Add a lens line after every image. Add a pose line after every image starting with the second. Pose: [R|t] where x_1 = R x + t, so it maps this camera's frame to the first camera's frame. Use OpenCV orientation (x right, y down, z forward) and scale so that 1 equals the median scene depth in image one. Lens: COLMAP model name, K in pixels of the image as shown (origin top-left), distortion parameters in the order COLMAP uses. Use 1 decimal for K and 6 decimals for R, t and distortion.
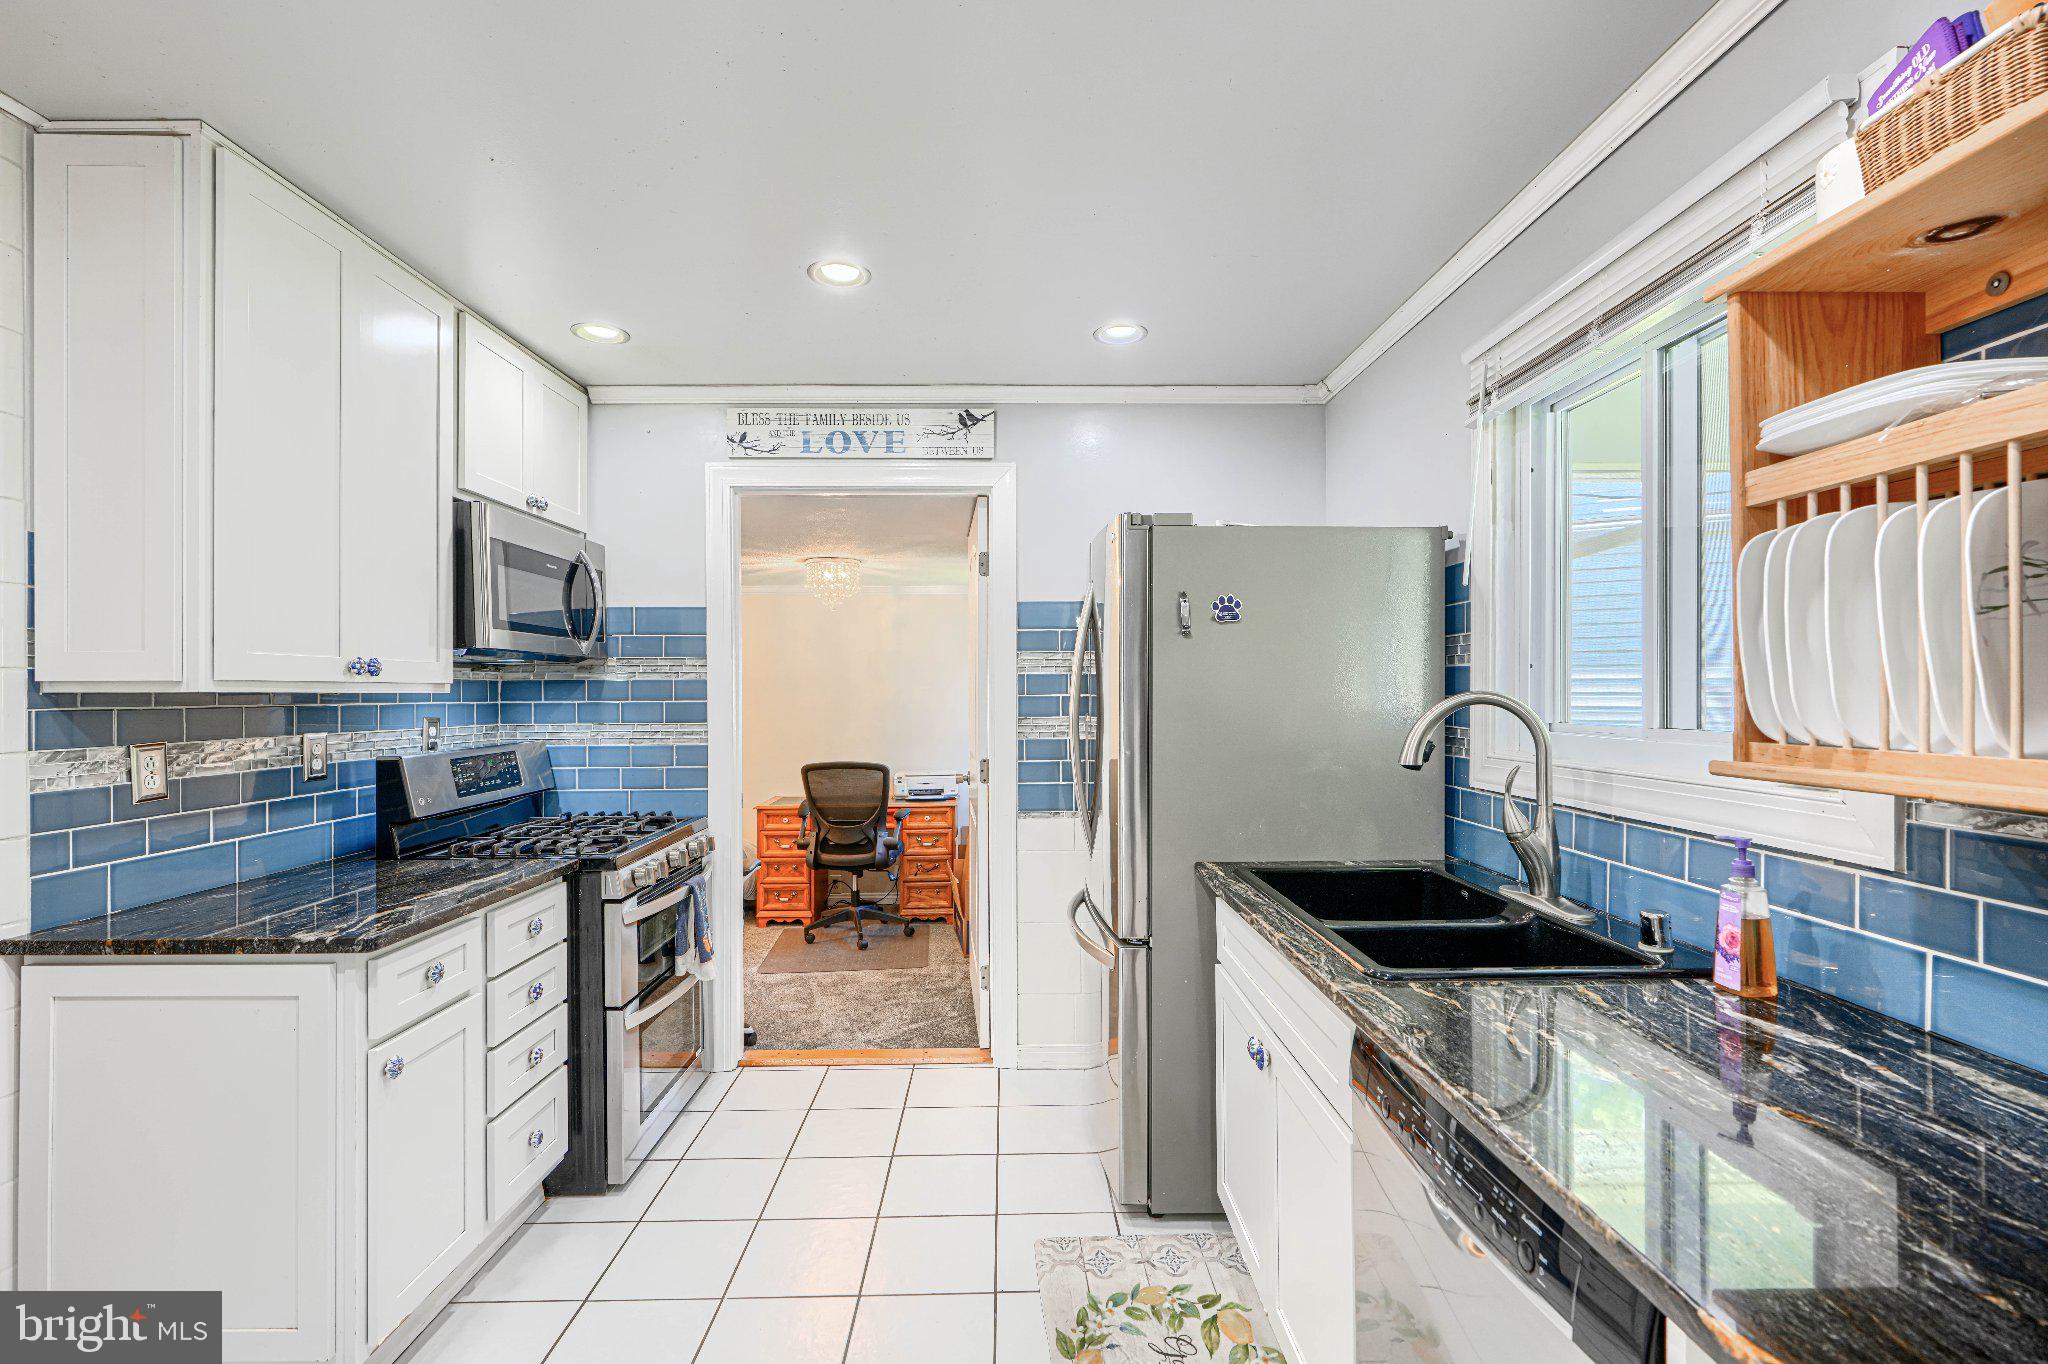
lens RADIAL K [[916.7, 0, 1015.2], [0, 916.7, 685.3], [0, 0, 1]] dist [-0.001820, -0.000004]
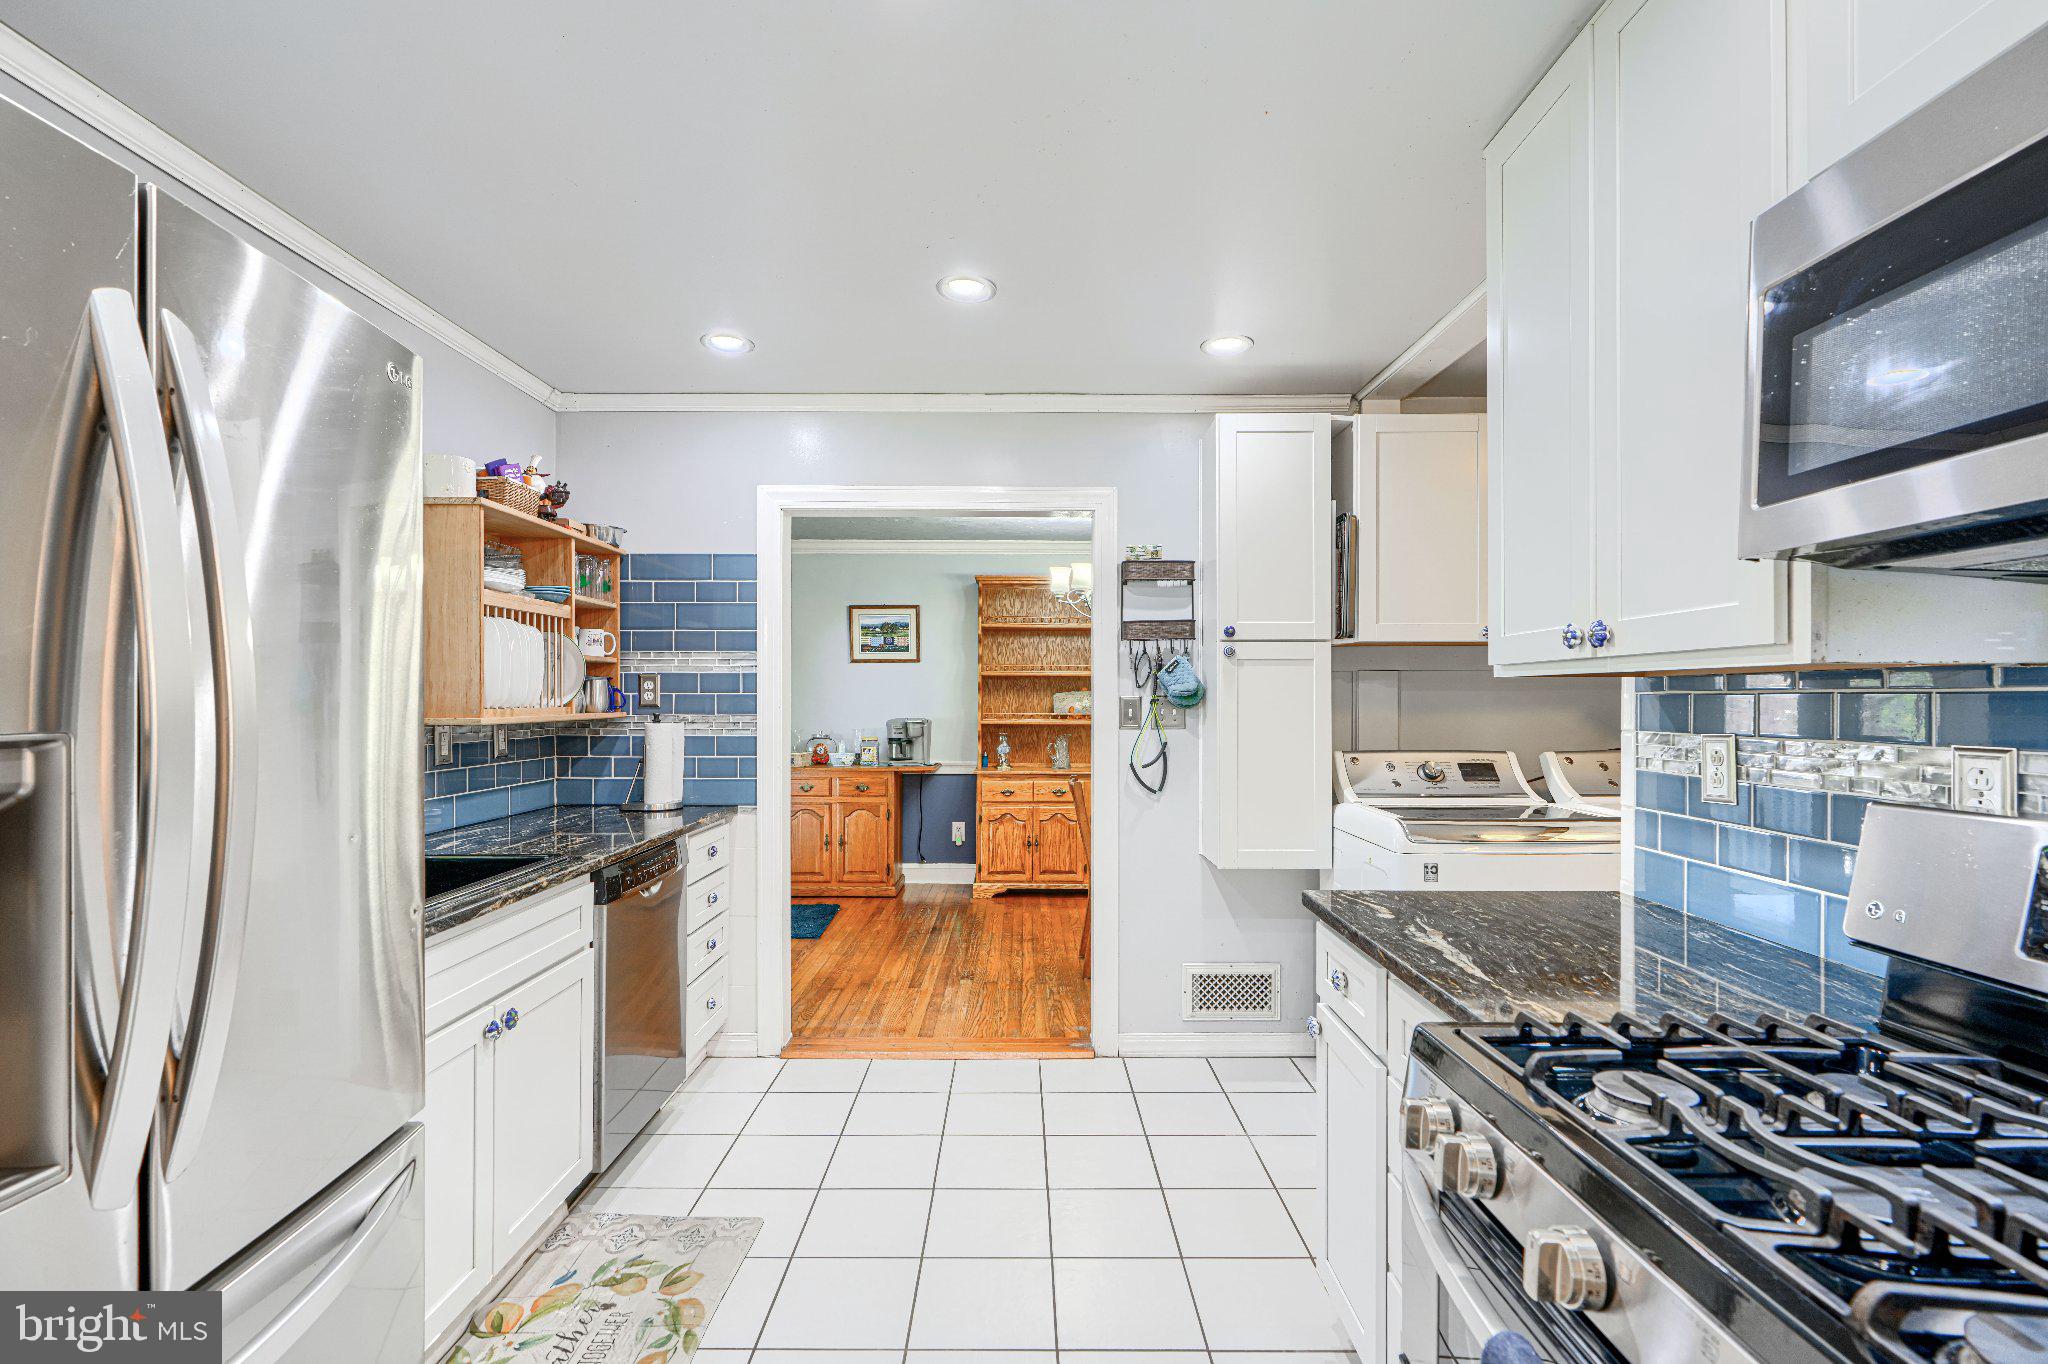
lens RADIAL K [[922.8, 0, 1017.6], [0, 922.8, 680.1], [0, 0, 1]] dist [-0.001606, -0.000051]
pose [[-0.999895, 0.004921, 0.013593, -0.229443], [0.004532, 0.999584, -0.028466, 0.025769], [-0.013728, -0.028402, -0.999502, 1.407189]]
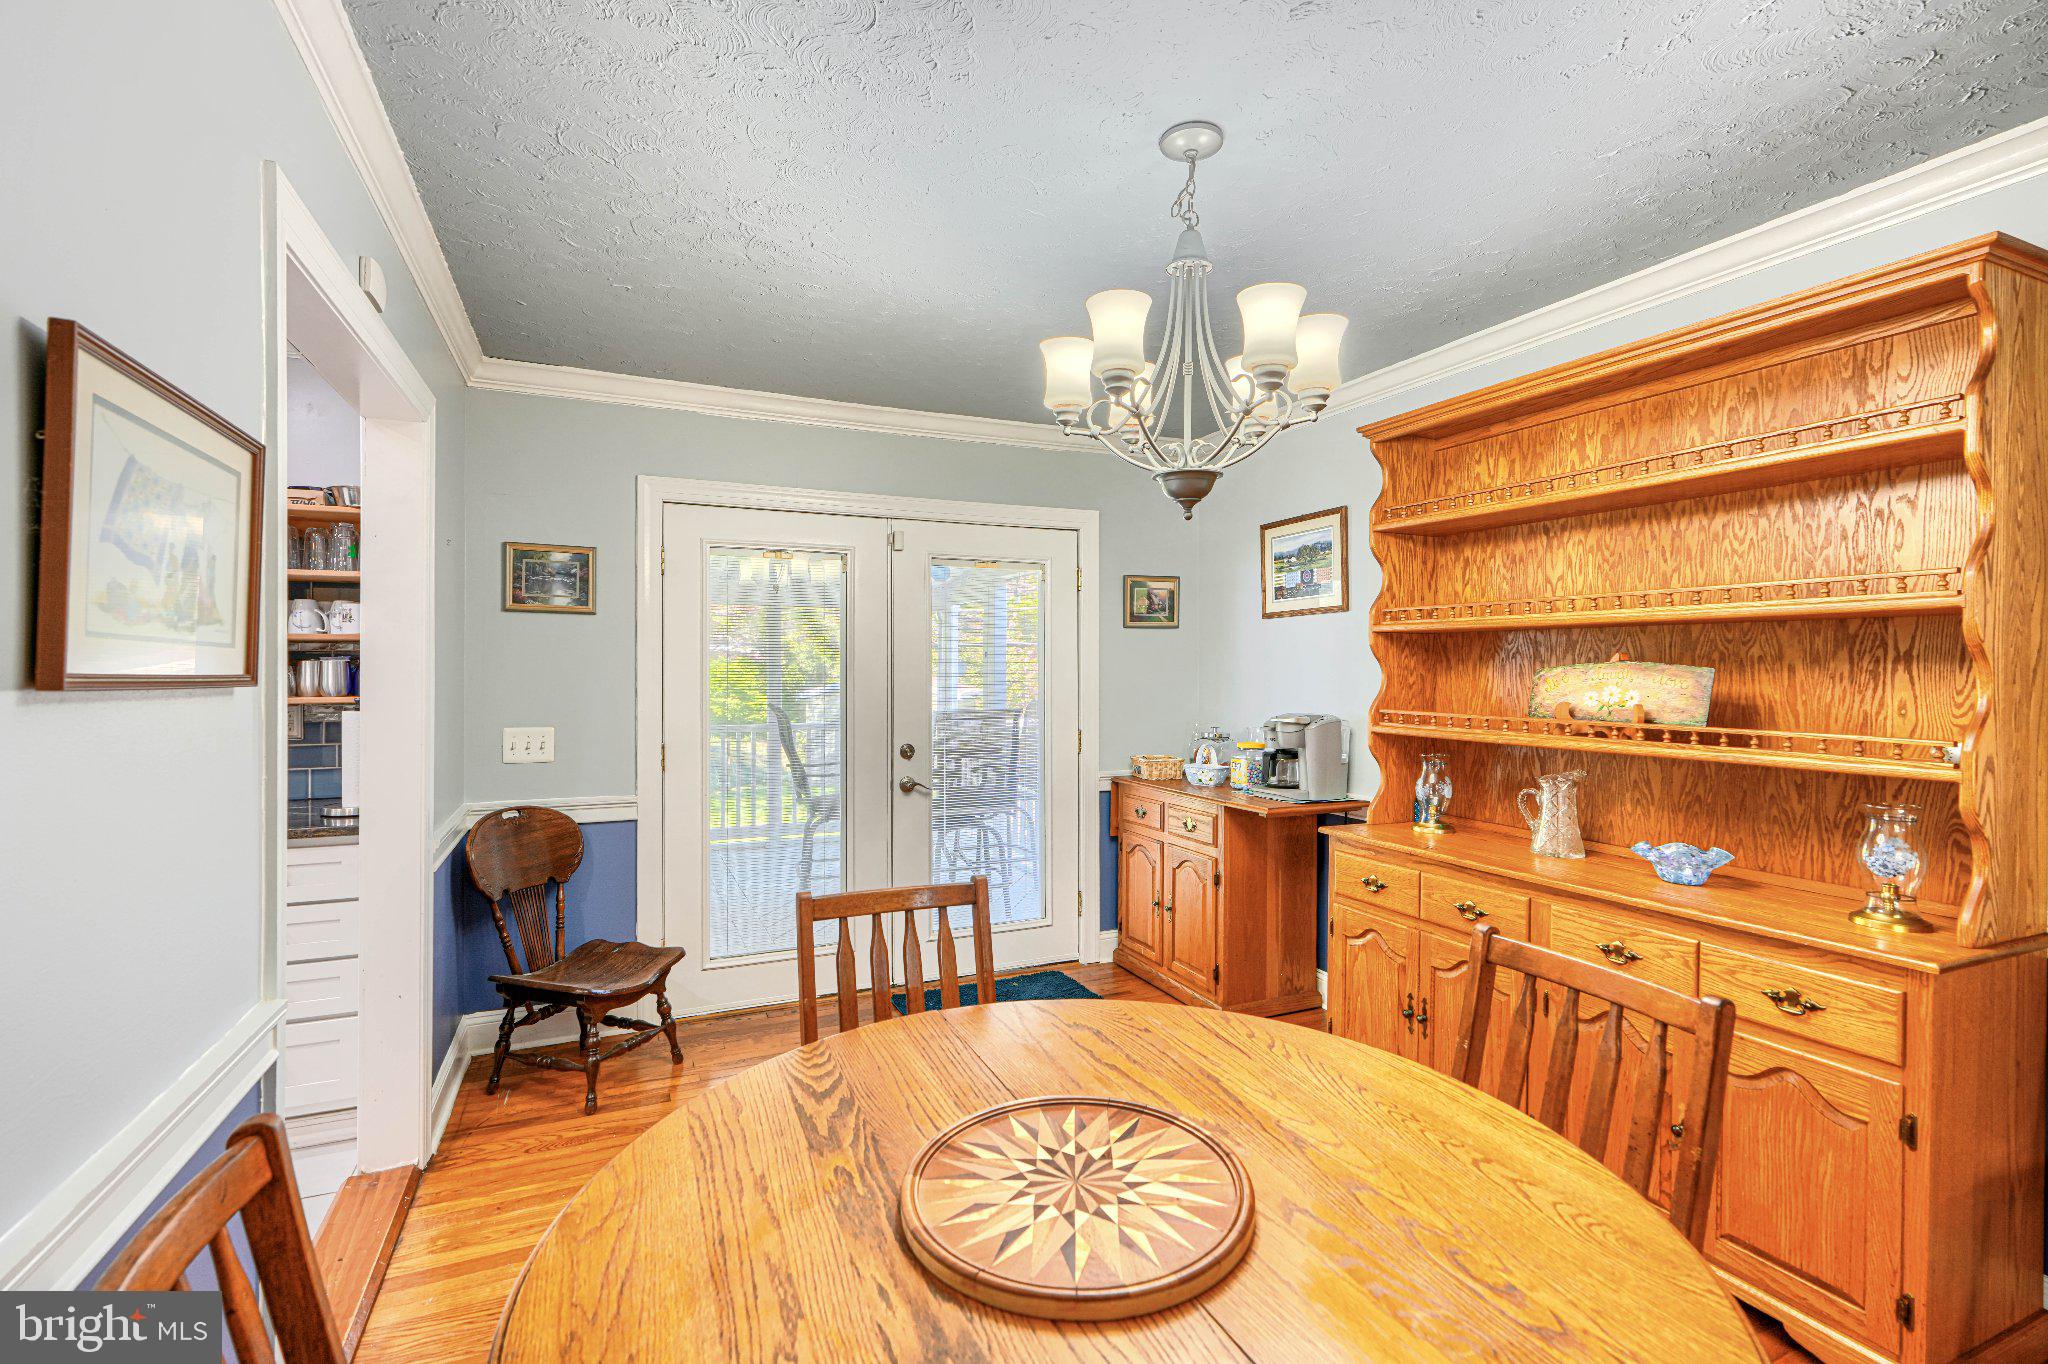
lens RADIAL K [[922.8, 0, 1017.6], [0, 922.8, 680.1], [0, 0, 1]] dist [-0.001606, -0.000051]
pose [[-0.391149, -0.006339, 0.920305, -1.009248], [-0.005742, 0.999974, 0.004448, 0.001887], [-0.920309, -0.003545, -0.391175, -0.162185]]
